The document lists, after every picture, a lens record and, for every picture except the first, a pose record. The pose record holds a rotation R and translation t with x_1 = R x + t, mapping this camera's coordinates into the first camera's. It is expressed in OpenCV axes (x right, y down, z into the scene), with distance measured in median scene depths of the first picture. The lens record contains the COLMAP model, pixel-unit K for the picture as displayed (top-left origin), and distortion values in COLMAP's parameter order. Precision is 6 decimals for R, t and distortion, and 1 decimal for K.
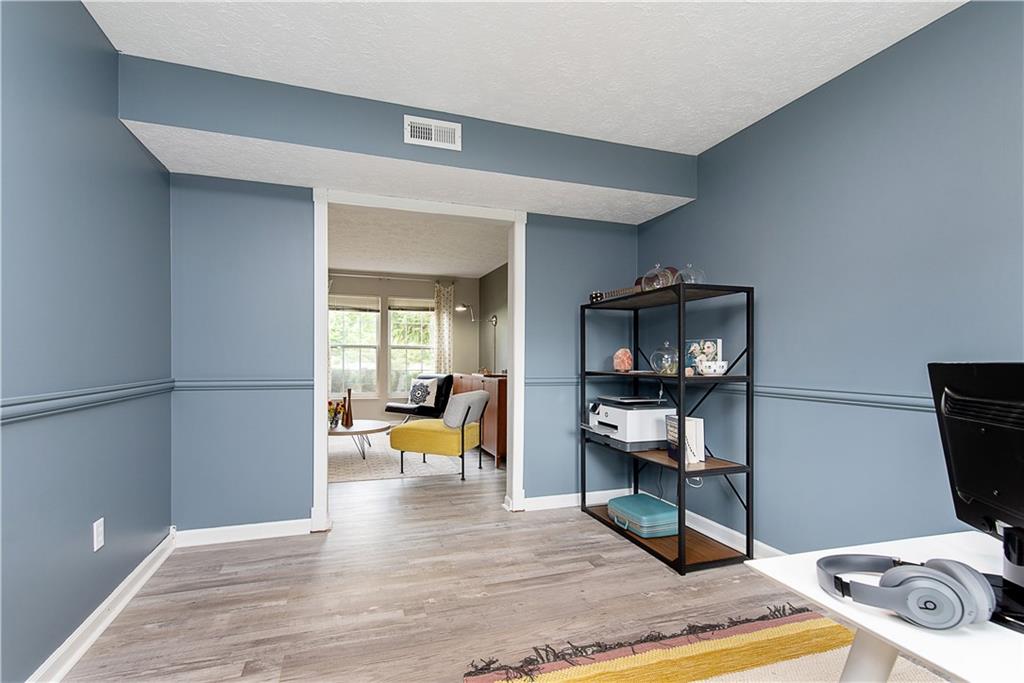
lens RADIAL K [[445.6, 0, 541.1], [0, 445.6, 360.6], [0, 0, 1]] dist [0.001622, -0.000431]
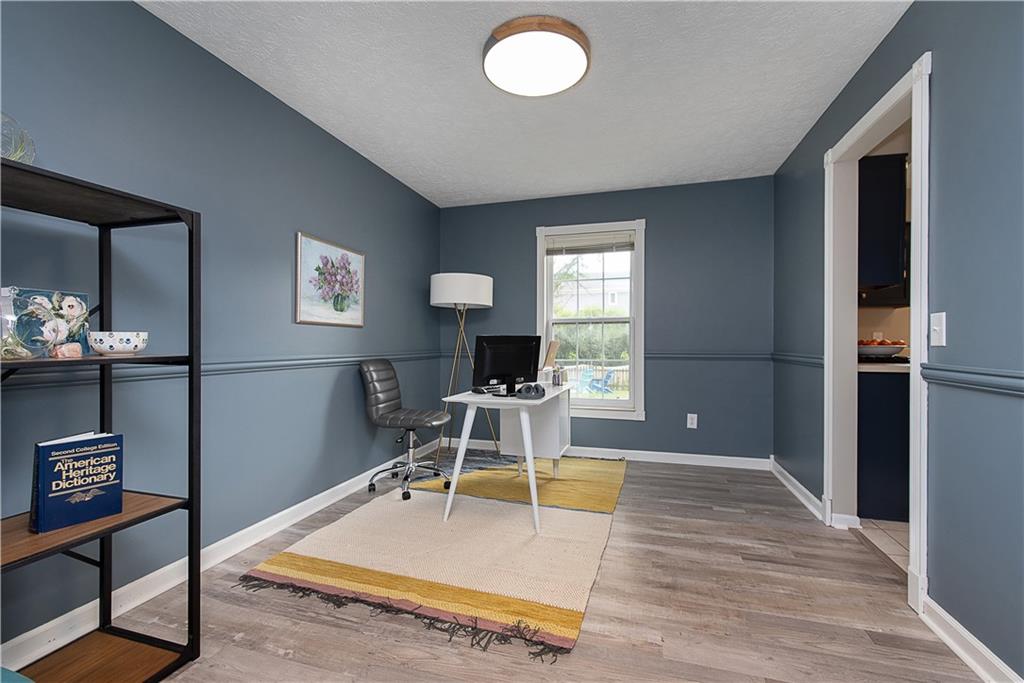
lens RADIAL K [[445.6, 0, 509.4], [0, 445.6, 342.5], [0, 0, 1]] dist [0.001622, -0.000431]
pose [[-0.762006, 0.002275, 0.647566, -0.521340], [-0.000182, 0.999993, -0.003728, 0.021914], [-0.647570, -0.002958, -0.762000, 1.353706]]
